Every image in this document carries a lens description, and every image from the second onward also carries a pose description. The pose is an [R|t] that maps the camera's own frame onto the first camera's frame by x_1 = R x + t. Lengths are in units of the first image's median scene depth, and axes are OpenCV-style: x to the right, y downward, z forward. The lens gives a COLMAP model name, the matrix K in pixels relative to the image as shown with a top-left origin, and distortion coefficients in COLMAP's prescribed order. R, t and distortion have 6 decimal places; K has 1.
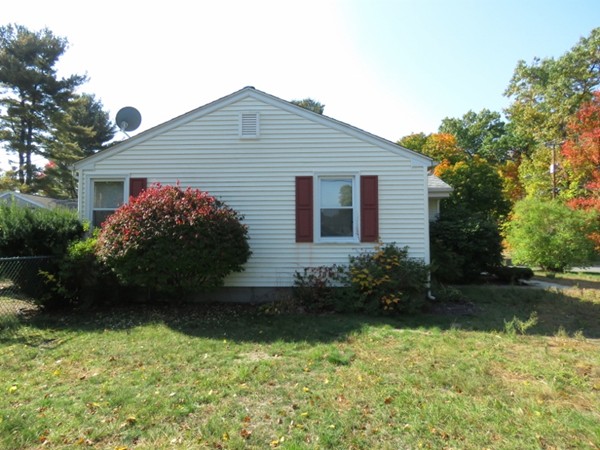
lens RADIAL K [[378.5, 0, 296.6], [0, 378.5, 224.6], [0, 0, 1]] dist [-0.003401, 0.001055]
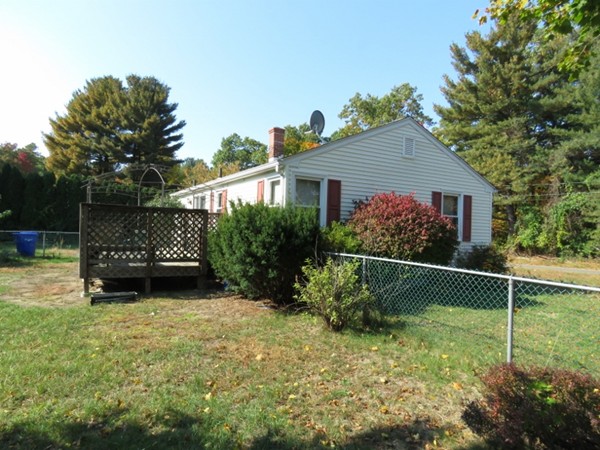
lens RADIAL K [[378.5, 0, 296.6], [0, 378.5, 224.6], [0, 0, 1]] dist [-0.003401, 0.001055]
pose [[0.836036, 0.035374, 0.547533, -1.093018], [-0.051355, 0.998584, 0.013901, -0.003889], [-0.546266, -0.039740, 0.836669, 0.137196]]
